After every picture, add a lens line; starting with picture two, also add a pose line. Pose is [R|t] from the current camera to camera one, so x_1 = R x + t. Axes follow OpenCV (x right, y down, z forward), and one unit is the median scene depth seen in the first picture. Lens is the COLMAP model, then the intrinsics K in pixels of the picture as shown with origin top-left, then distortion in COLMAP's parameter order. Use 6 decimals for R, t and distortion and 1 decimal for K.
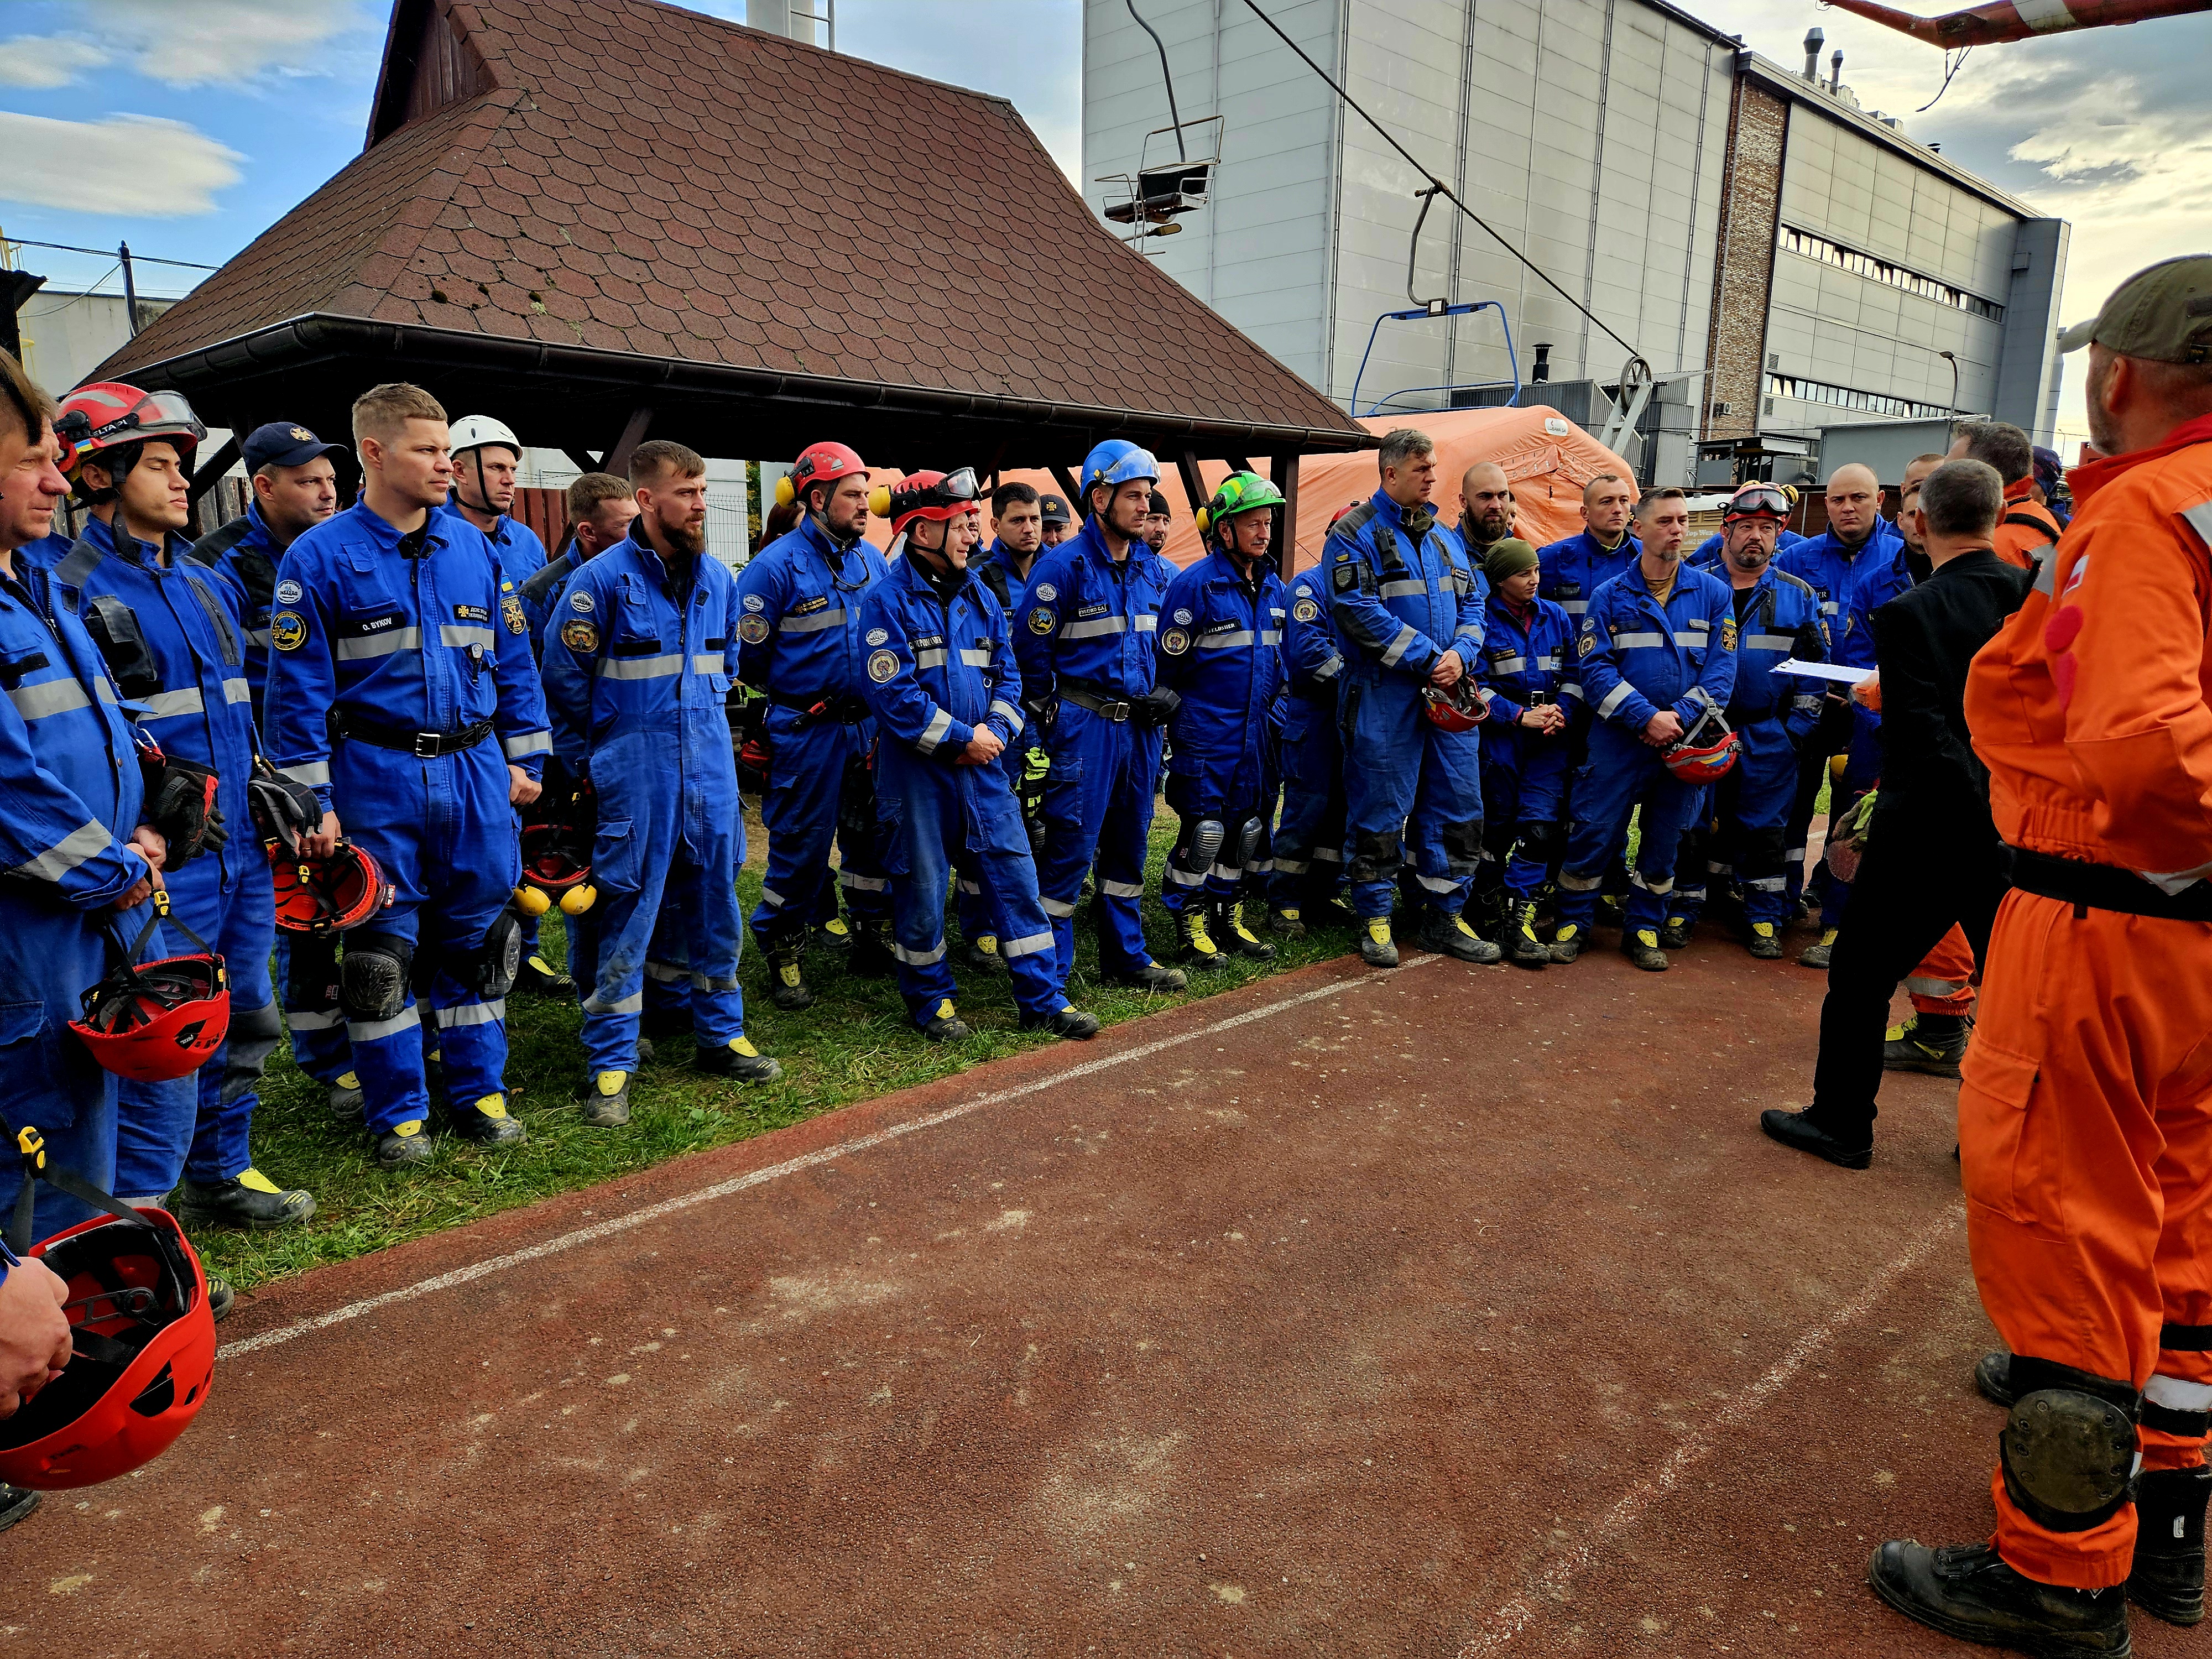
lens RADIAL K [[1451.6, 0, 1107.7], [0, 1451.6, 863.4], [0, 0, 1]] dist [0.064454, -0.046239]
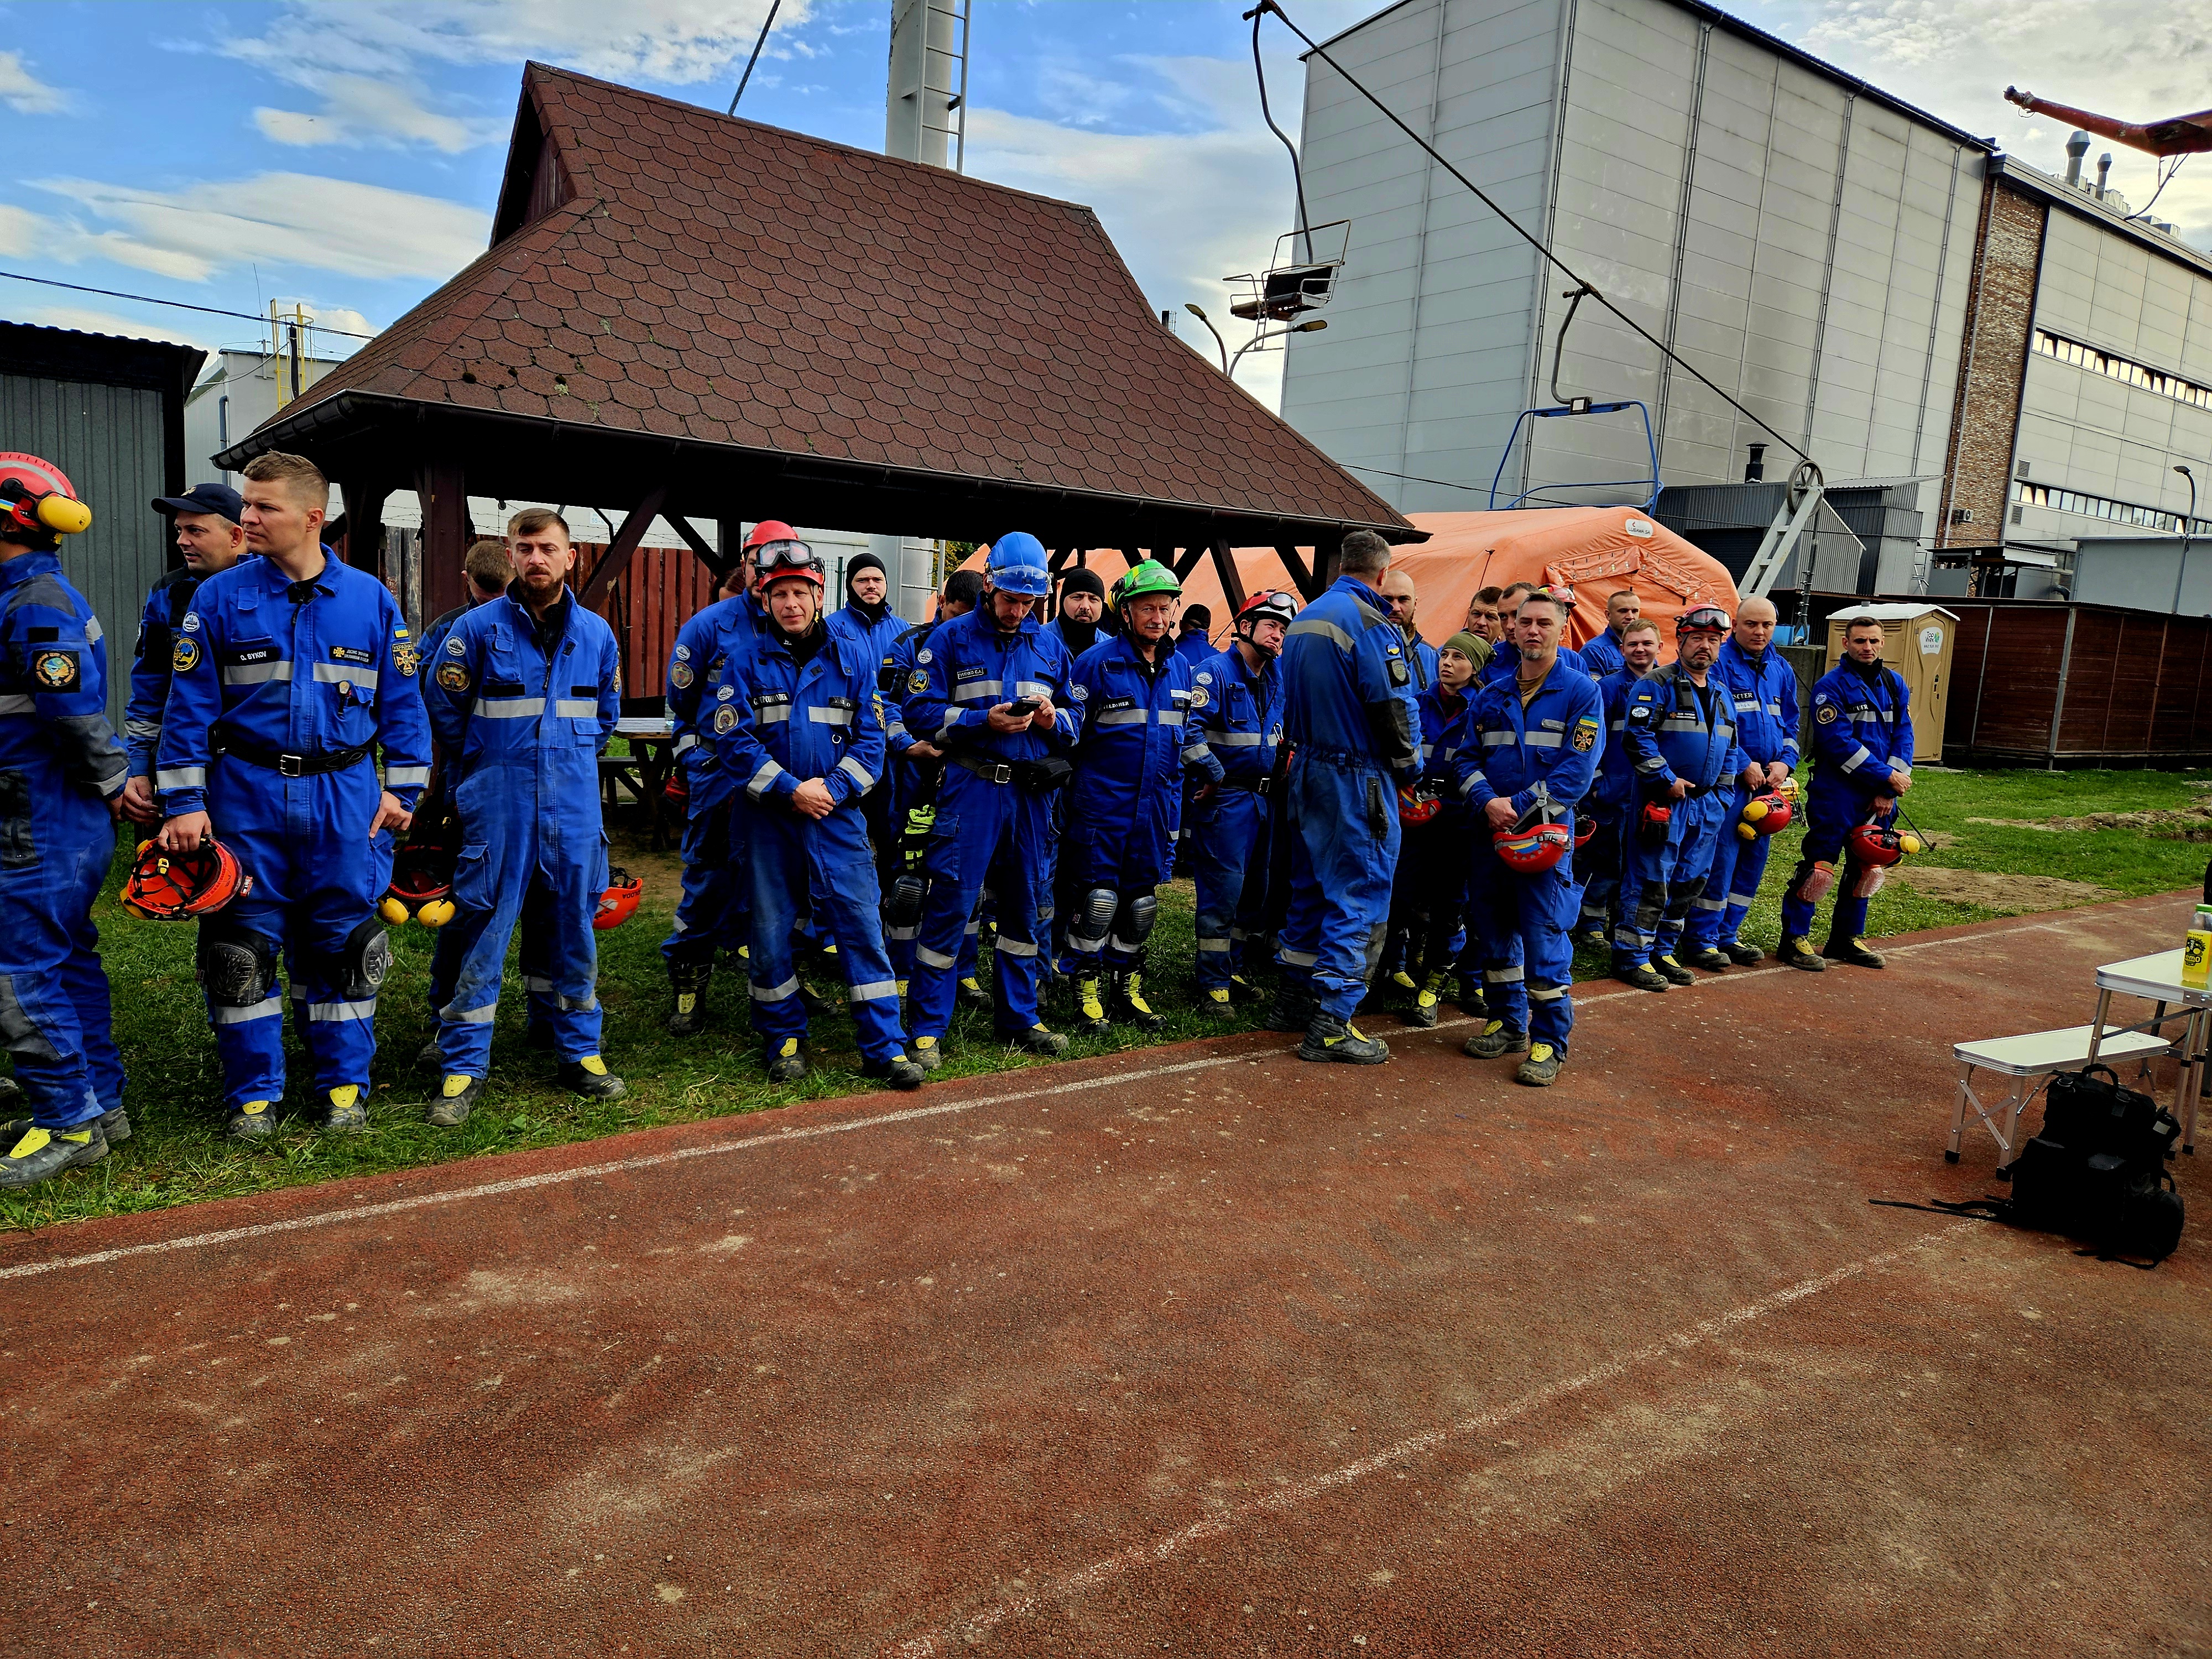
lens RADIAL K [[1461.3, 0, 1106.0], [0, 1461.3, 829.5], [0, 0, 1]] dist [0.075178, -0.059922]
pose [[0.987274, 0.067354, -0.144059, 0.235935], [-0.077952, 0.994551, -0.069224, -0.000359], [0.138612, 0.079573, 0.987145, -0.026558]]
